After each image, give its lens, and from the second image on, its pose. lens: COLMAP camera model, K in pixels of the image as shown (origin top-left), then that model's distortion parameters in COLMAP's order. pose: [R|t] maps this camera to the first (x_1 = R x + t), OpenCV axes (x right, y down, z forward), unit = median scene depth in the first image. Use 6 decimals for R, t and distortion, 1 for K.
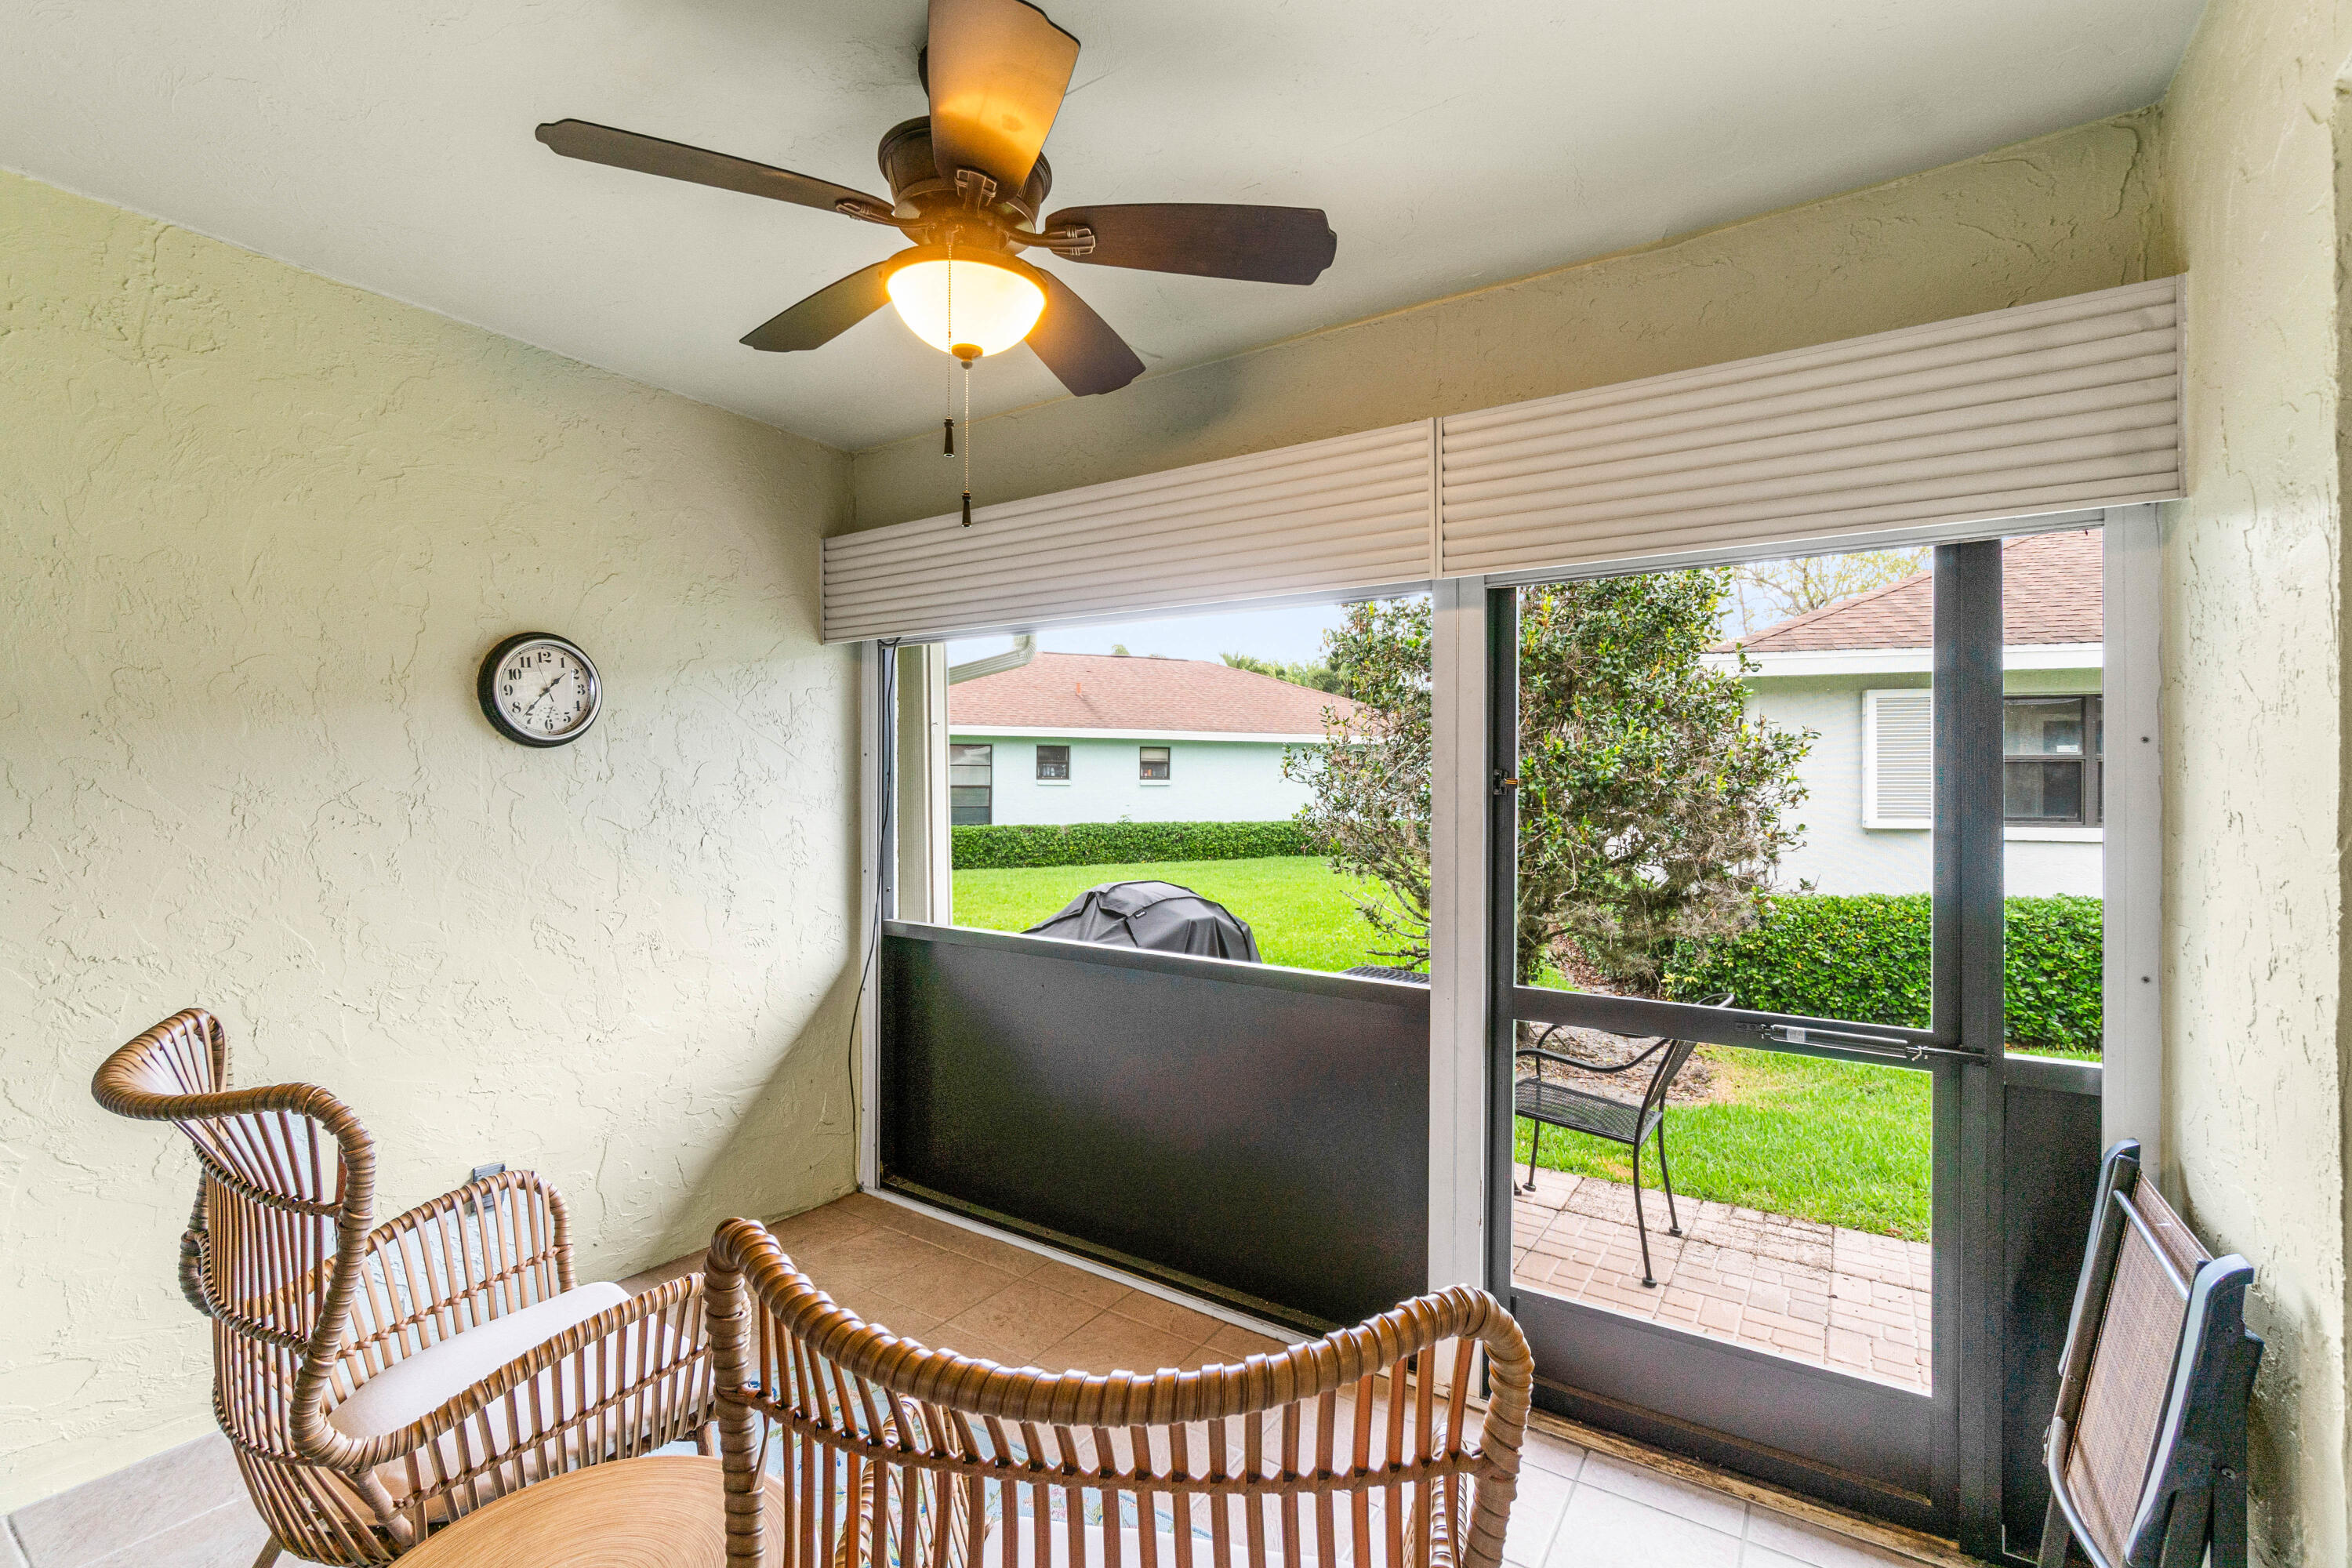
lens RADIAL K [[1021.8, 0, 1171.6], [0, 1021.8, 770.1], [0, 0, 1]] dist [-0.000247, 0.000857]
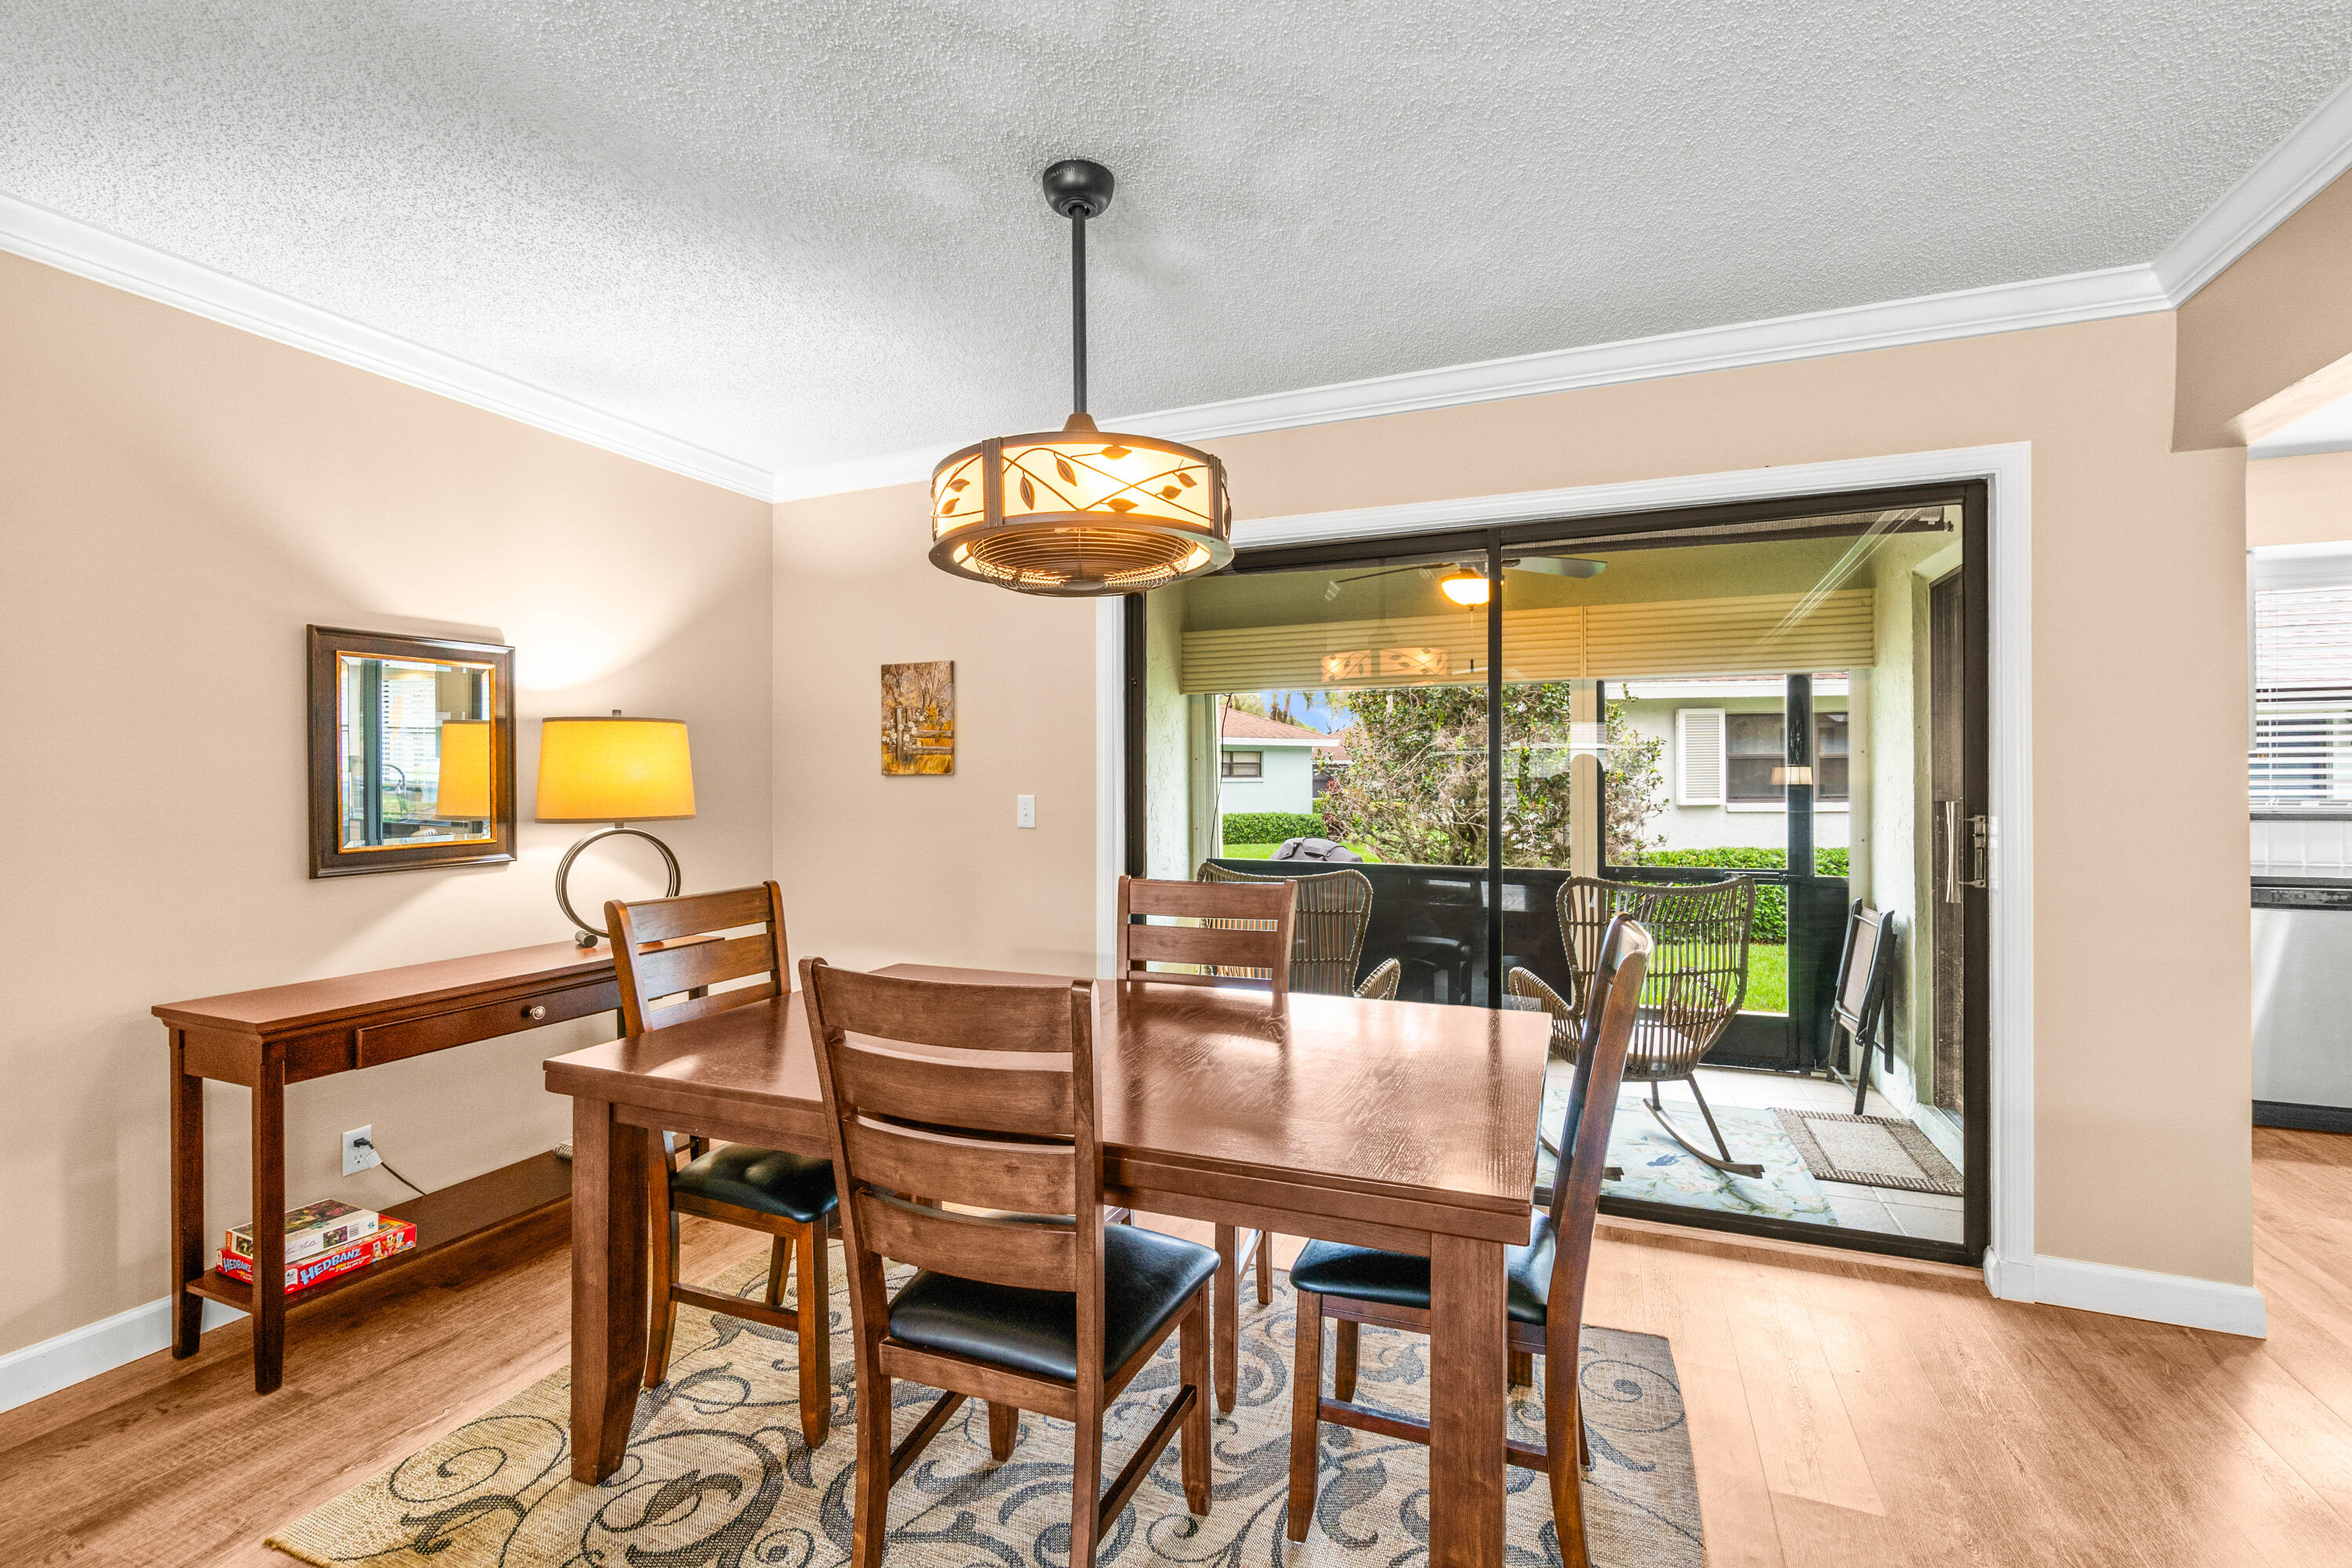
lens RADIAL K [[1021.8, 0, 1182.2], [0, 1021.8, 777.6], [0, 0, 1]] dist [-0.000247, 0.000857]
pose [[0.981603, -0.010494, 0.190645, -0.329753], [0.008747, 0.999912, 0.010002, -0.001584], [-0.190733, -0.008151, 0.981608, -0.324568]]
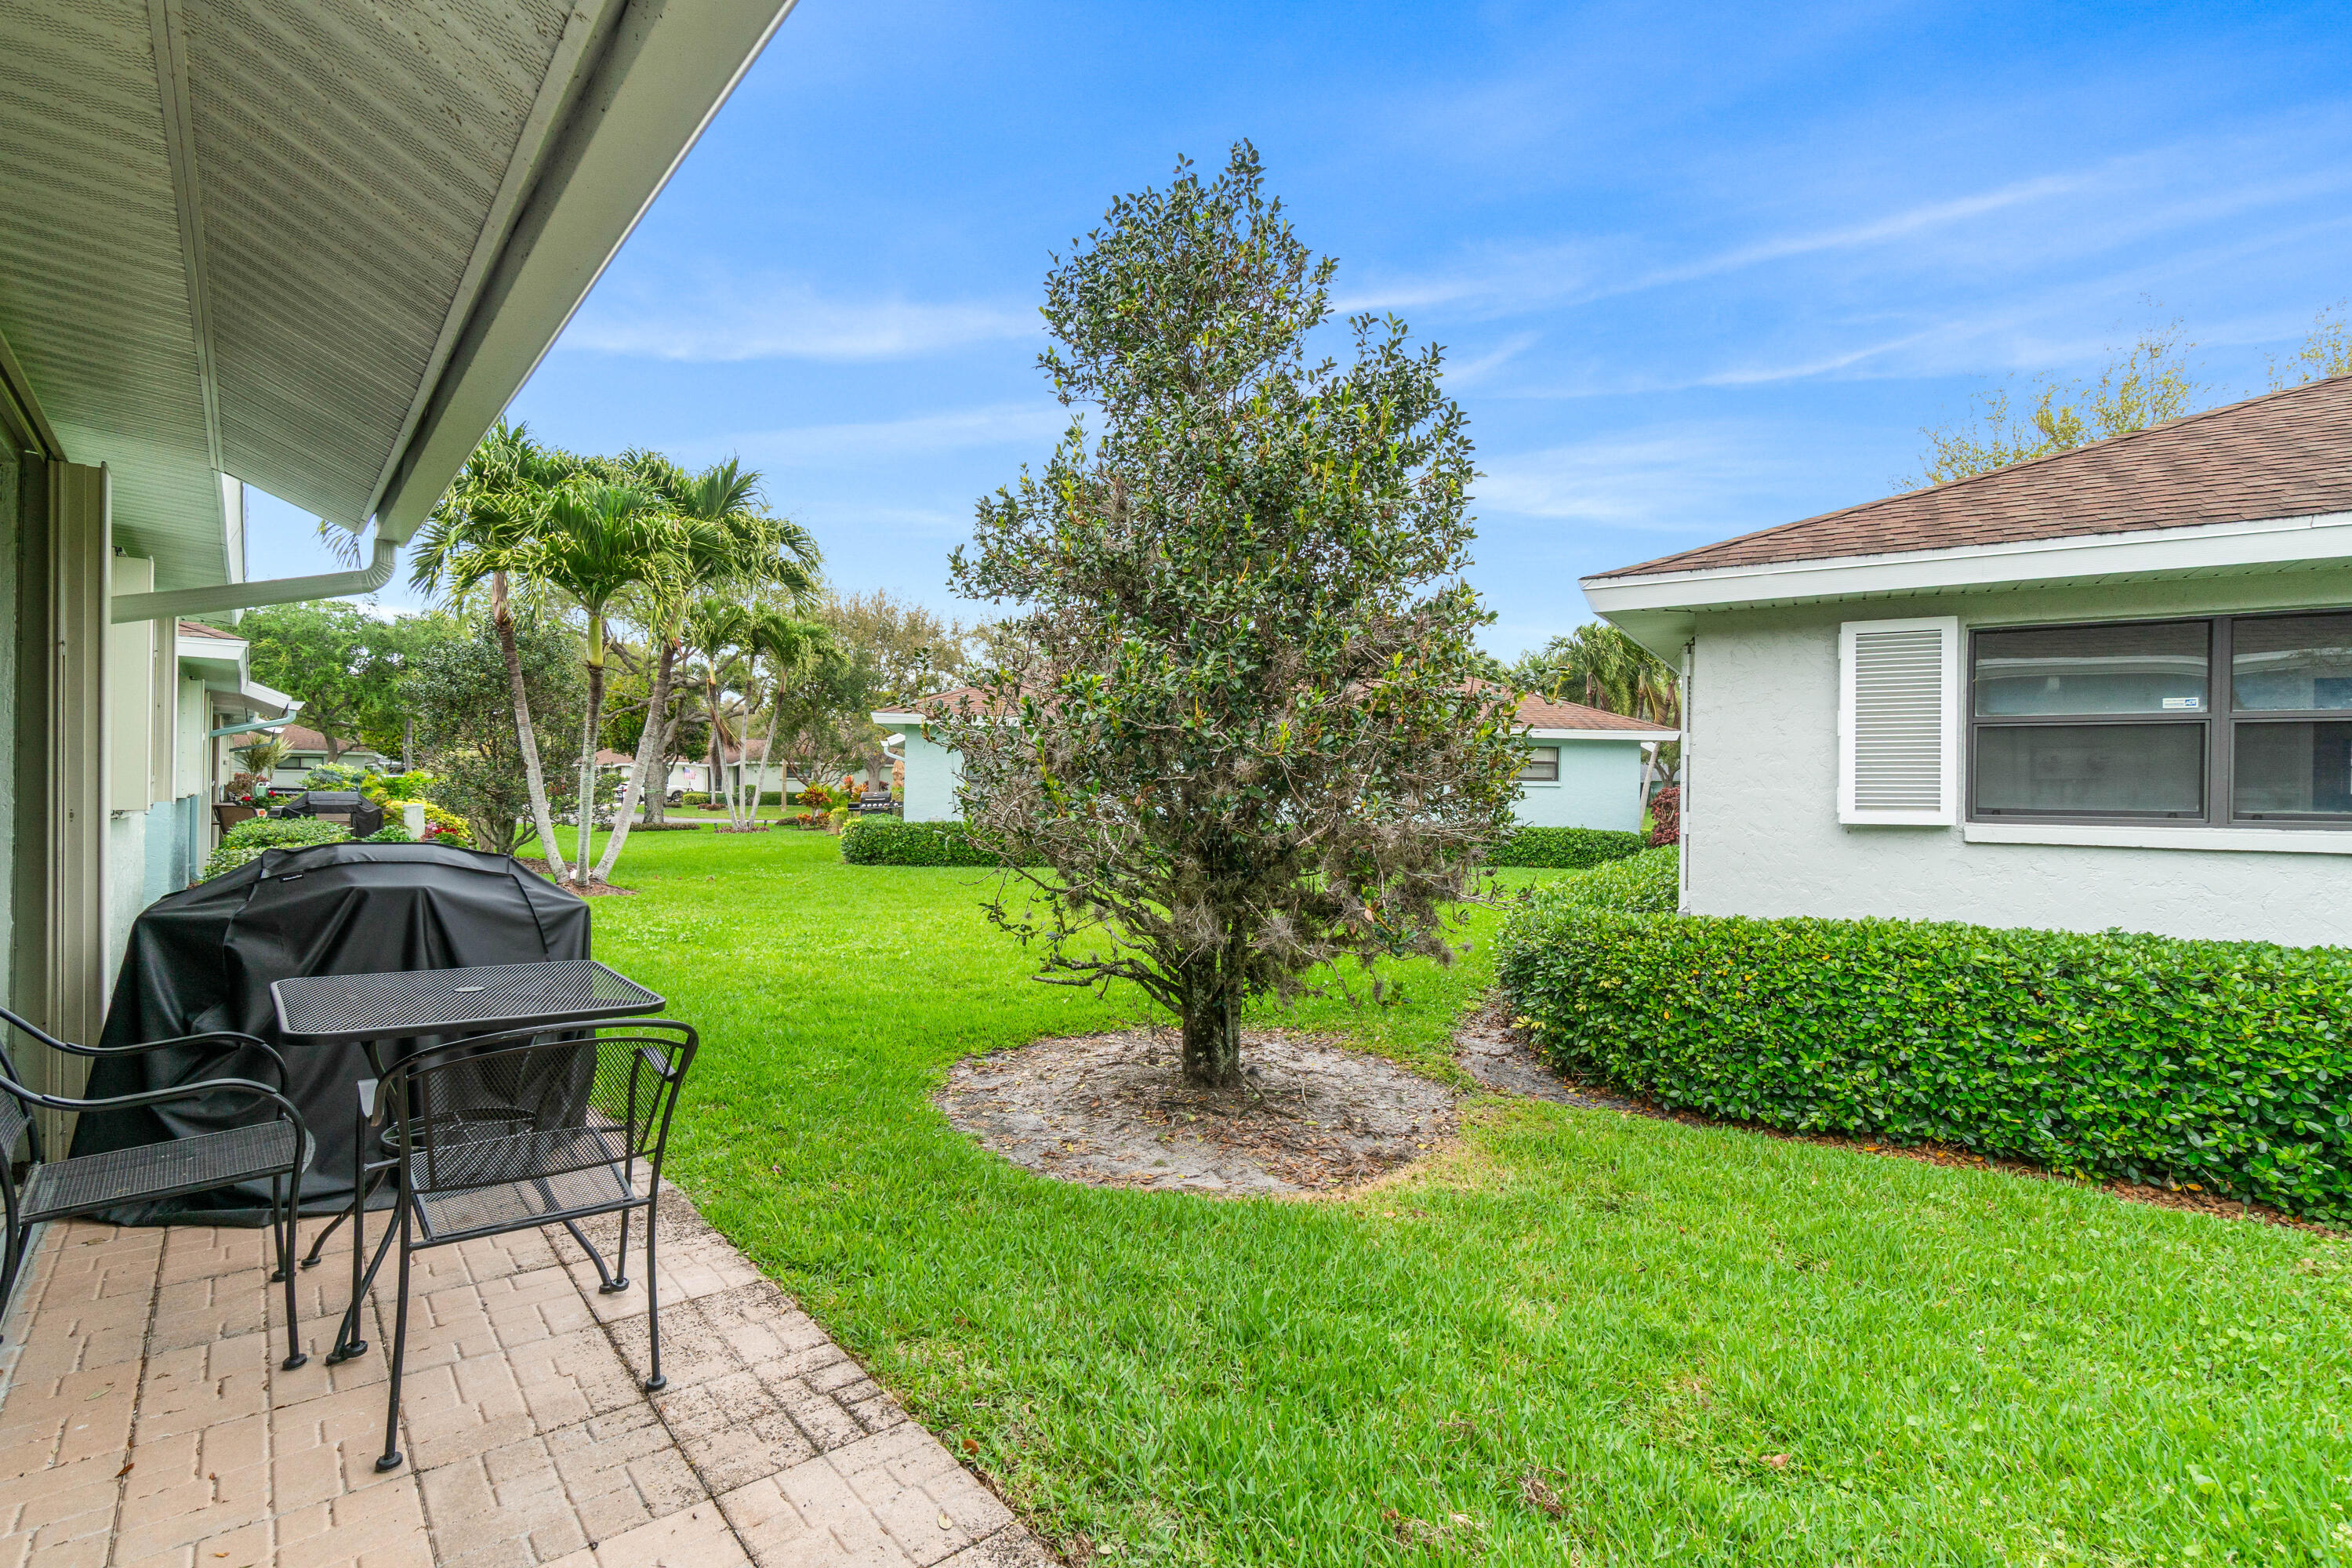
lens RADIAL K [[1021.8, 0, 1168.2], [0, 1021.8, 798.2], [0, 0, 1]] dist [-0.000247, 0.000857]
pose [[0.953838, -0.002557, -0.300311, 0.545115], [0.008131, 0.999817, 0.017315, 0.028705], [0.300212, -0.018958, 0.953684, 0.247288]]
